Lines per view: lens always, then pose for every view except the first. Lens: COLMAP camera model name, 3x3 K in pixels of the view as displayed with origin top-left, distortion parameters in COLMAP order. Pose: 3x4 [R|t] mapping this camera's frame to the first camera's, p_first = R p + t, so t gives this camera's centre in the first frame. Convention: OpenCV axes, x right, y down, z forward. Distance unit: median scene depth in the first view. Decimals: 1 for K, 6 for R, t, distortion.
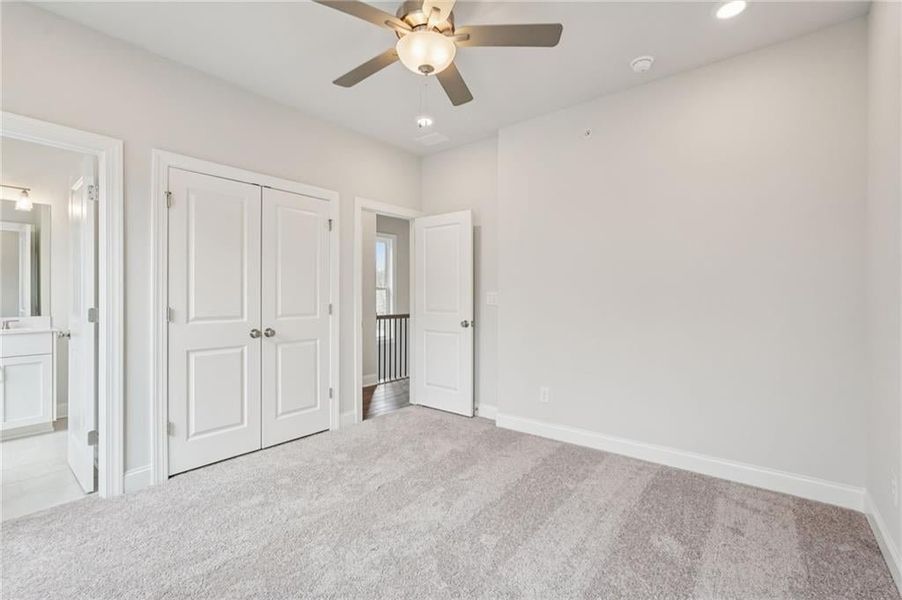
lens RADIAL K [[400.5, 0, 455.1], [0, 400.5, 297.5], [0, 0, 1]] dist [-0.011939, 0.007607]
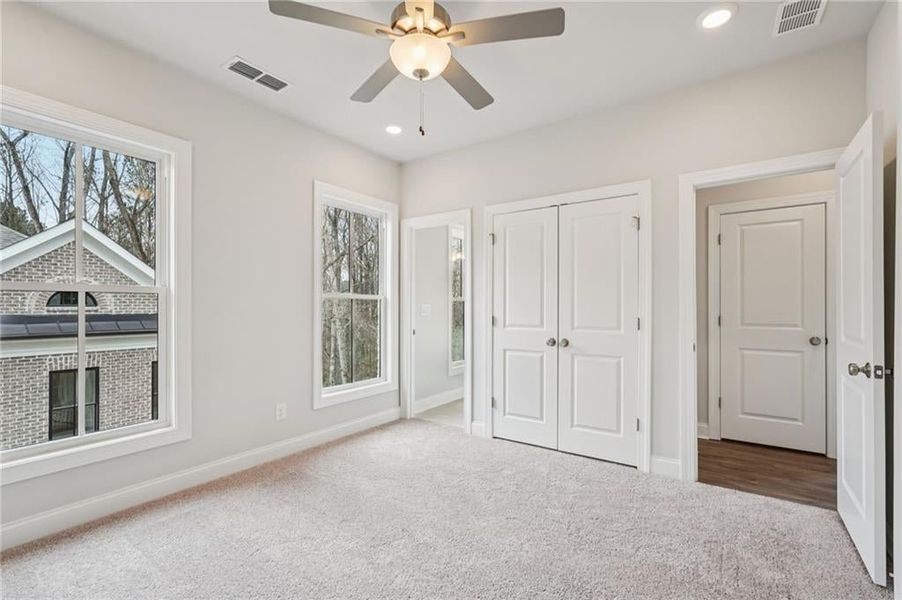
lens RADIAL K [[400.5, 0, 452.7], [0, 400.5, 305.9], [0, 0, 1]] dist [-0.011939, 0.007607]
pose [[0.076737, -0.000901, -0.997051, 0.563696], [-0.005988, 0.999981, -0.001365, -0.005462], [0.997033, 0.006075, 0.076730, 0.631144]]
